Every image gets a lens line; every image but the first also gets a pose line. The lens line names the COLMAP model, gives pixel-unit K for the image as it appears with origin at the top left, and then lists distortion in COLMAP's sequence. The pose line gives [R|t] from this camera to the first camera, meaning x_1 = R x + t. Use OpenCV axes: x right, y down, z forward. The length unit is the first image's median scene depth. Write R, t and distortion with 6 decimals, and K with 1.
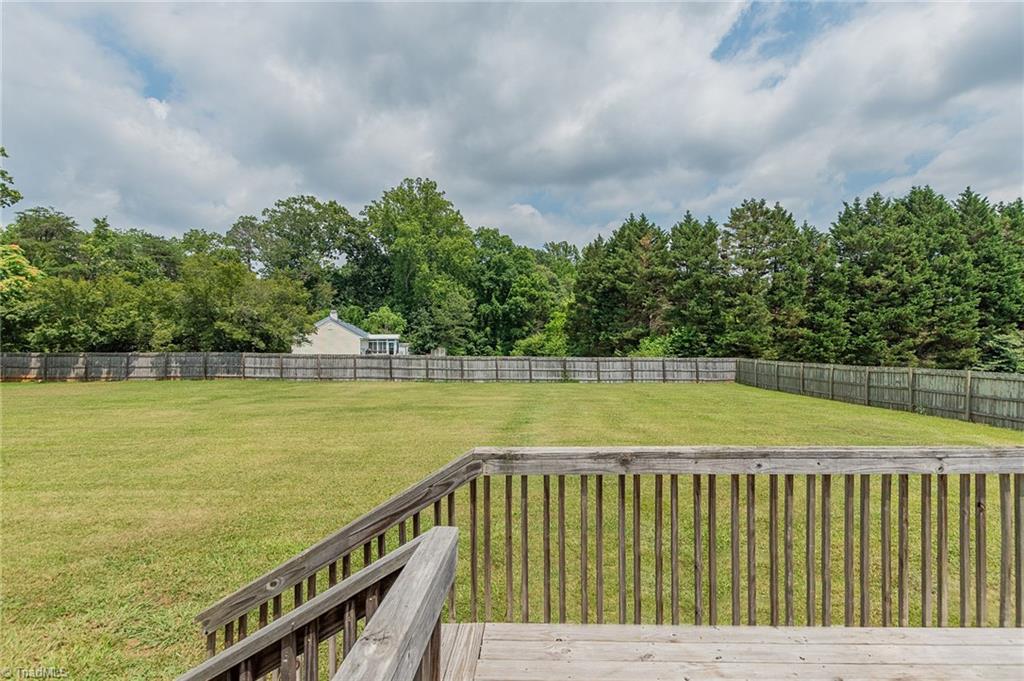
lens RADIAL K [[463.6, 0, 538.6], [0, 463.6, 334.7], [0, 0, 1]] dist [0.000522, -0.000086]
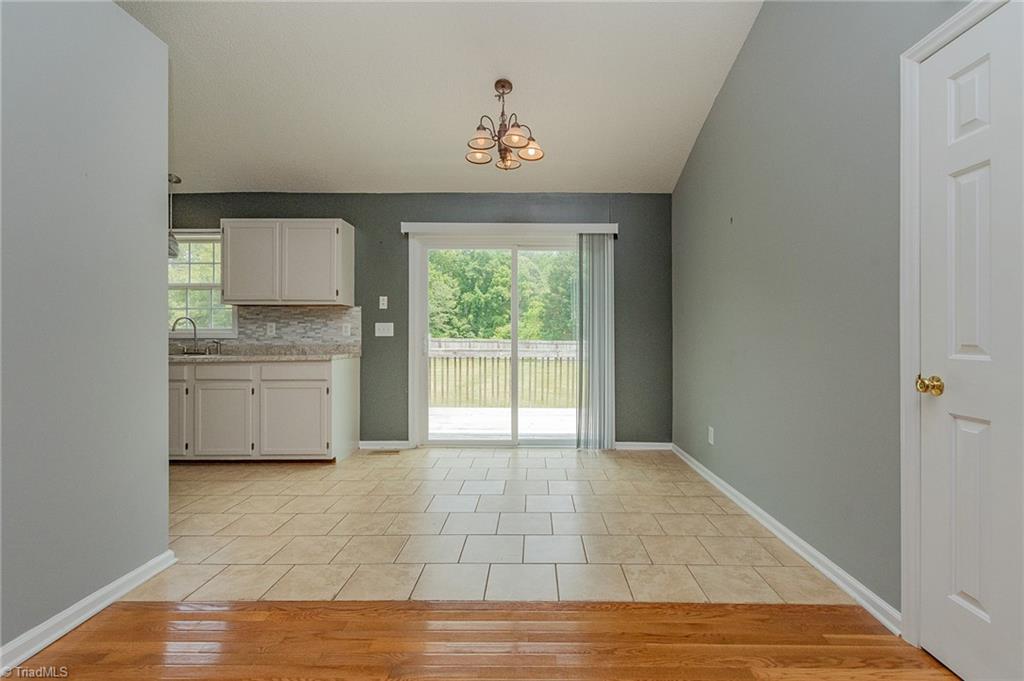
lens RADIAL K [[457.4, 0, 535.6], [0, 457.4, 333.3], [0, 0, 1]] dist [-0.001203, -0.000047]
pose [[0.999698, 0.013271, 0.020706, 0.040336], [-0.013718, 0.999673, 0.021581, 0.004933], [-0.020413, -0.021859, 0.999553, -0.122392]]
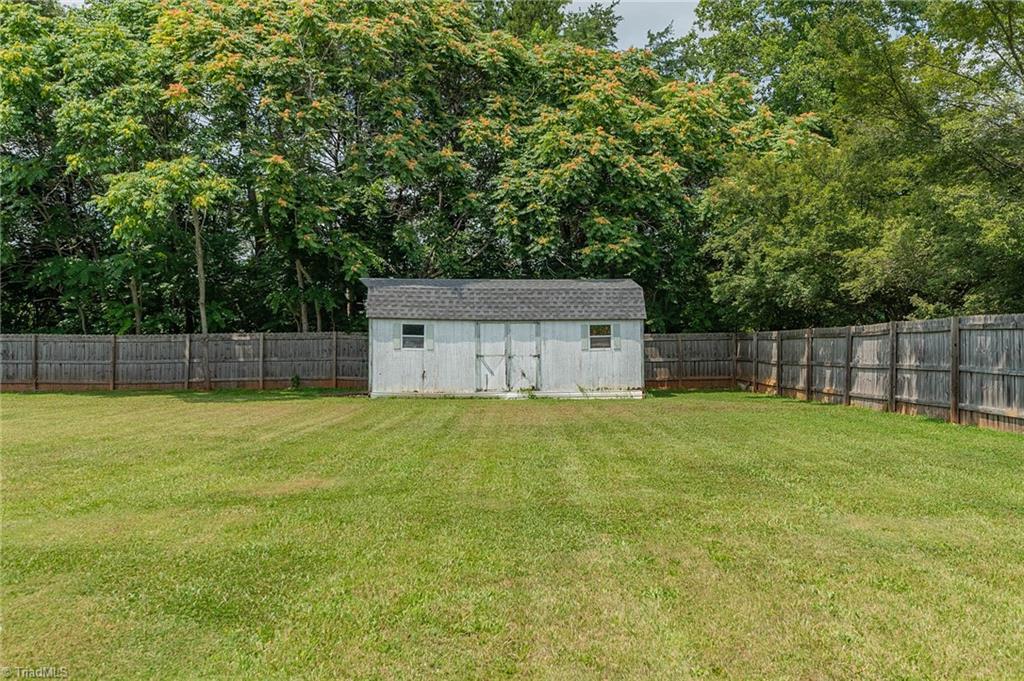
lens RADIAL K [[842.5, 0, 512.0], [0, 842.5, 340.5], [0, 0, 1]] dist [-0.013967, -0.009188]
pose [[-0.100352, -0.011531, -0.994885, -0.170086], [0.029730, 0.999452, -0.014583, 0.038057], [0.994508, -0.031041, -0.099954, 0.596470]]
